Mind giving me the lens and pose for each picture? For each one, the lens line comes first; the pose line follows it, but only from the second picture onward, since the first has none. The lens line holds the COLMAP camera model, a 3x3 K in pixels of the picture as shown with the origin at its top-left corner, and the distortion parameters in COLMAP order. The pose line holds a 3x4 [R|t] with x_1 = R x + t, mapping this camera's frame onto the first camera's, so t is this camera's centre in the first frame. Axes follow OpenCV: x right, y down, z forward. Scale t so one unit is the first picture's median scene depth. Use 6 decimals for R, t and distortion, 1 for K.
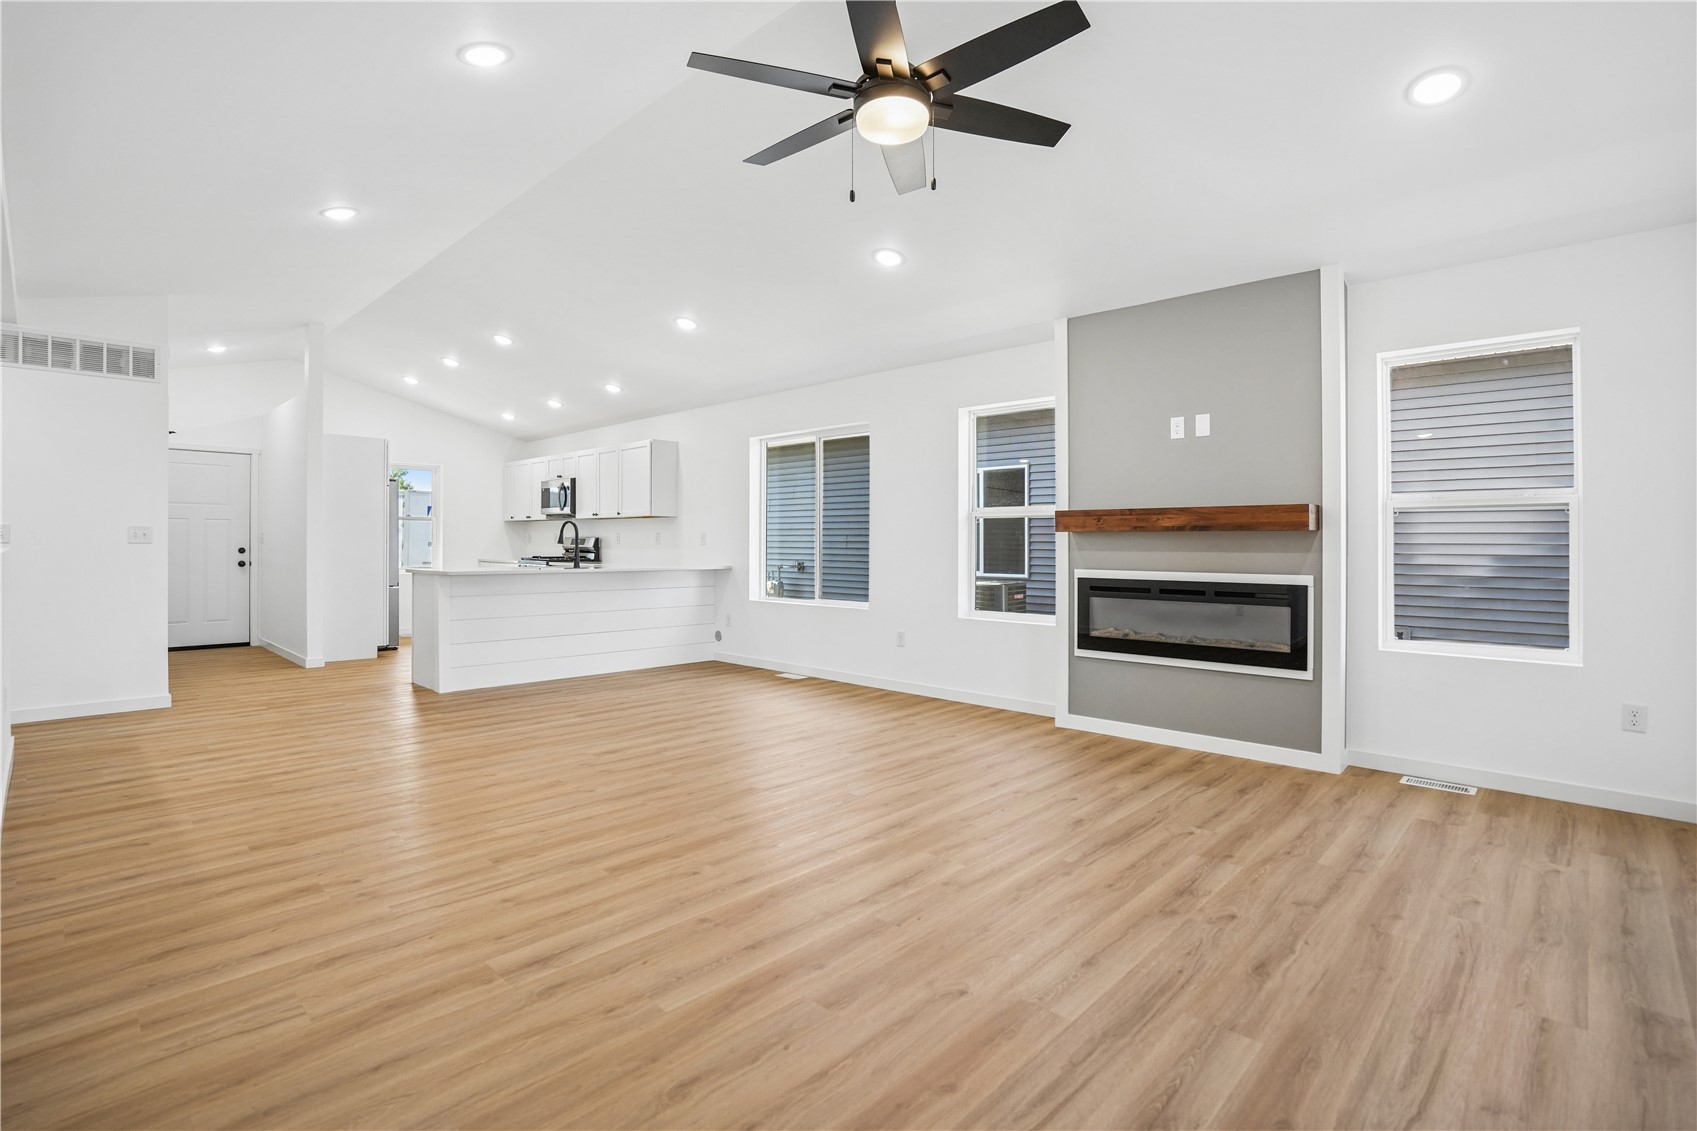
lens RADIAL K [[785.9, 0, 856.2], [0, 785.9, 543.7], [0, 0, 1]] dist [-0.062592, 0.022939]
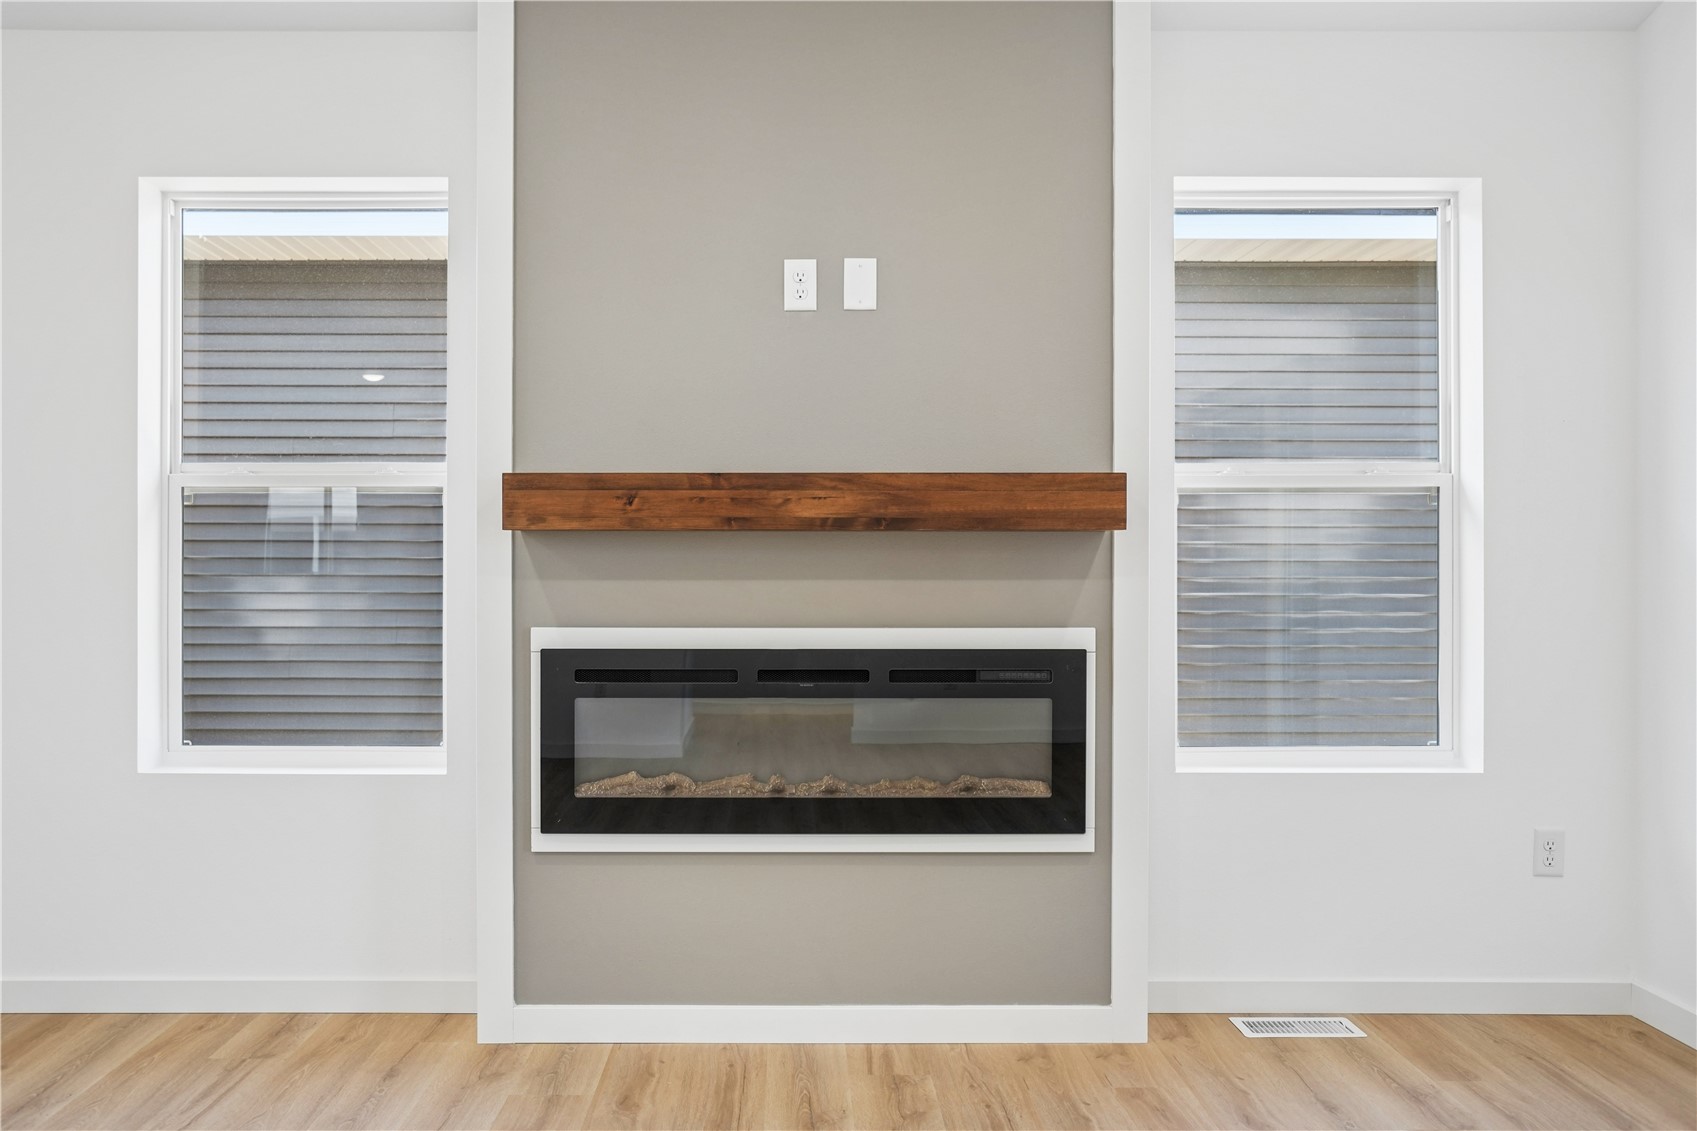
lens RADIAL K [[1405.6, 0, 800.2], [0, 1405.6, 571.6], [0, 0, 1]] dist [-0.030609, 0.004044]
pose [[0.721834, -0.006975, 0.692031, -0.127764], [0.001612, 0.999963, 0.008397, -0.000422], [-0.692065, -0.004946, 0.721819, 0.515720]]
